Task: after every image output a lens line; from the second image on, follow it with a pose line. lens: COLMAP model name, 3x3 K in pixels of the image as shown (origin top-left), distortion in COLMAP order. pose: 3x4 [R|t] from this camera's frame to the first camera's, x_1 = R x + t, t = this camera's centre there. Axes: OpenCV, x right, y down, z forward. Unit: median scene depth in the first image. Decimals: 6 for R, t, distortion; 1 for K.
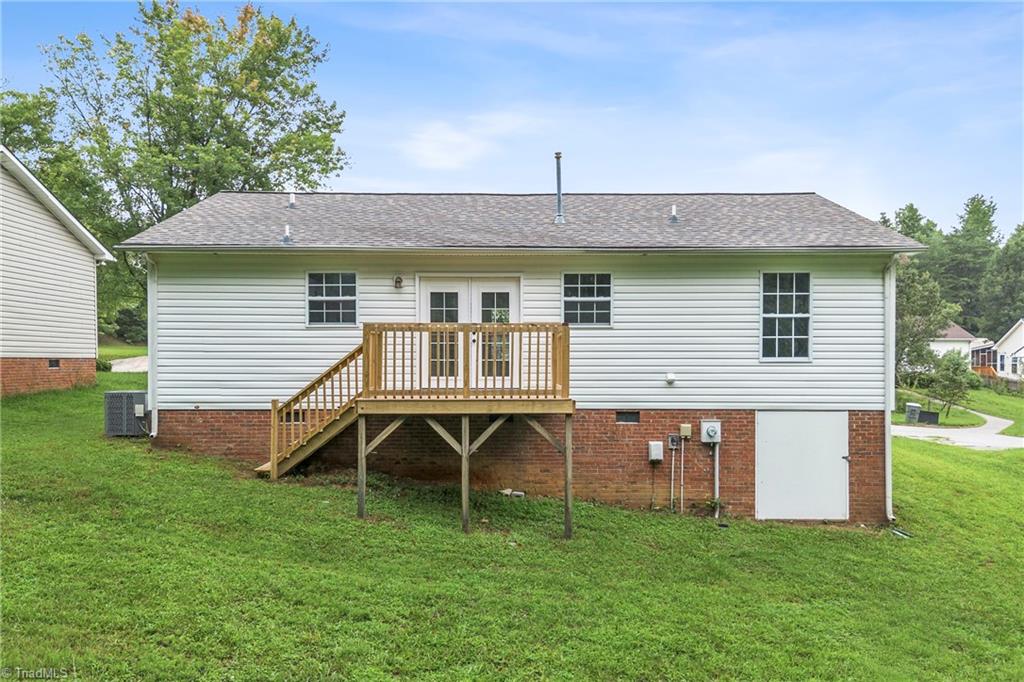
lens RADIAL K [[765.2, 0, 515.3], [0, 765.2, 366.6], [0, 0, 1]] dist [0.048985, -0.002489]
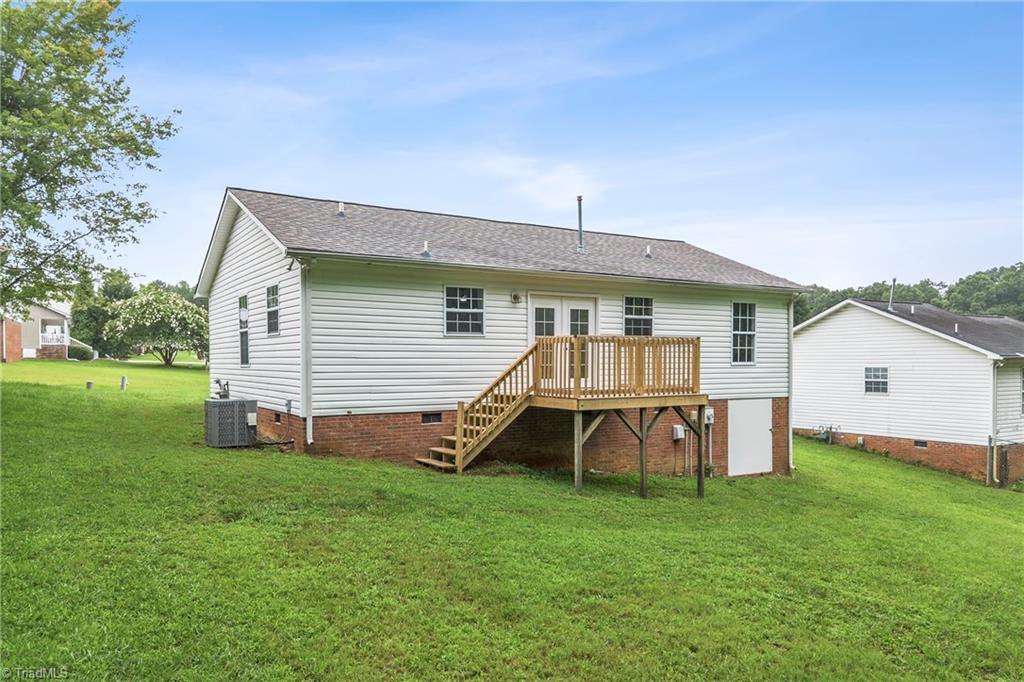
lens RADIAL K [[749.4, 0, 511.8], [0, 749.4, 378.6], [0, 0, 1]] dist [0.040408, -0.000985]
pose [[0.850824, -0.014836, 0.525241, -0.751620], [0.008835, 0.999864, 0.013931, -0.004275], [-0.525377, -0.007212, 0.850839, 0.035462]]
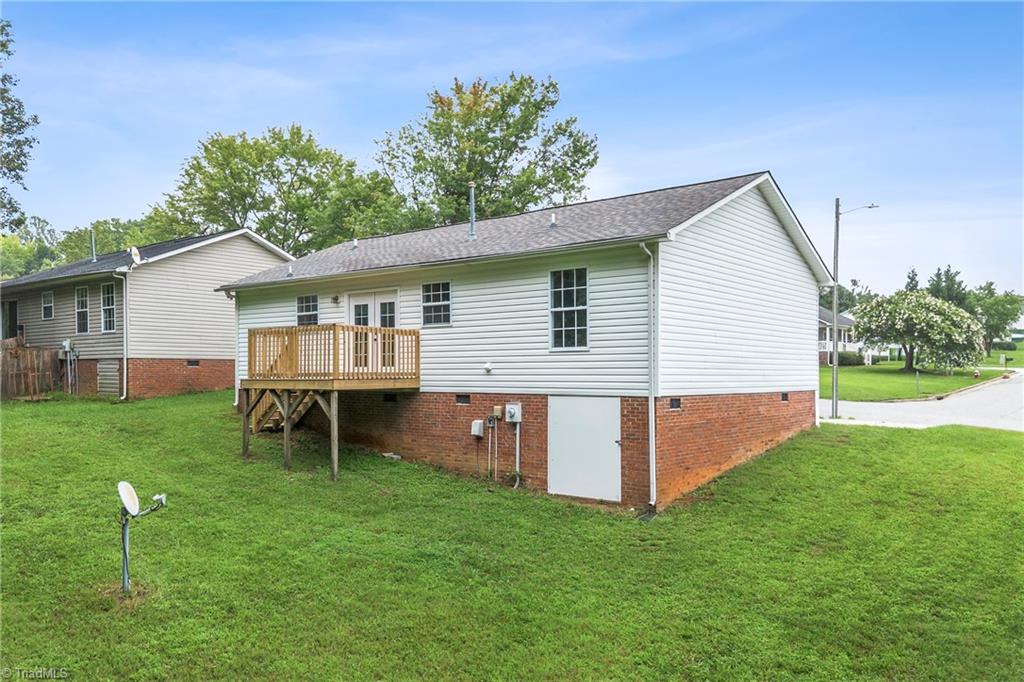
lens RADIAL K [[765.2, 0, 515.3], [0, 765.2, 366.6], [0, 0, 1]] dist [0.048985, -0.002489]
pose [[0.788585, -0.007160, -0.614884, 0.958021], [-0.003587, 0.999862, -0.016243, 0.033774], [0.614915, 0.015014, 0.788451, 0.098983]]
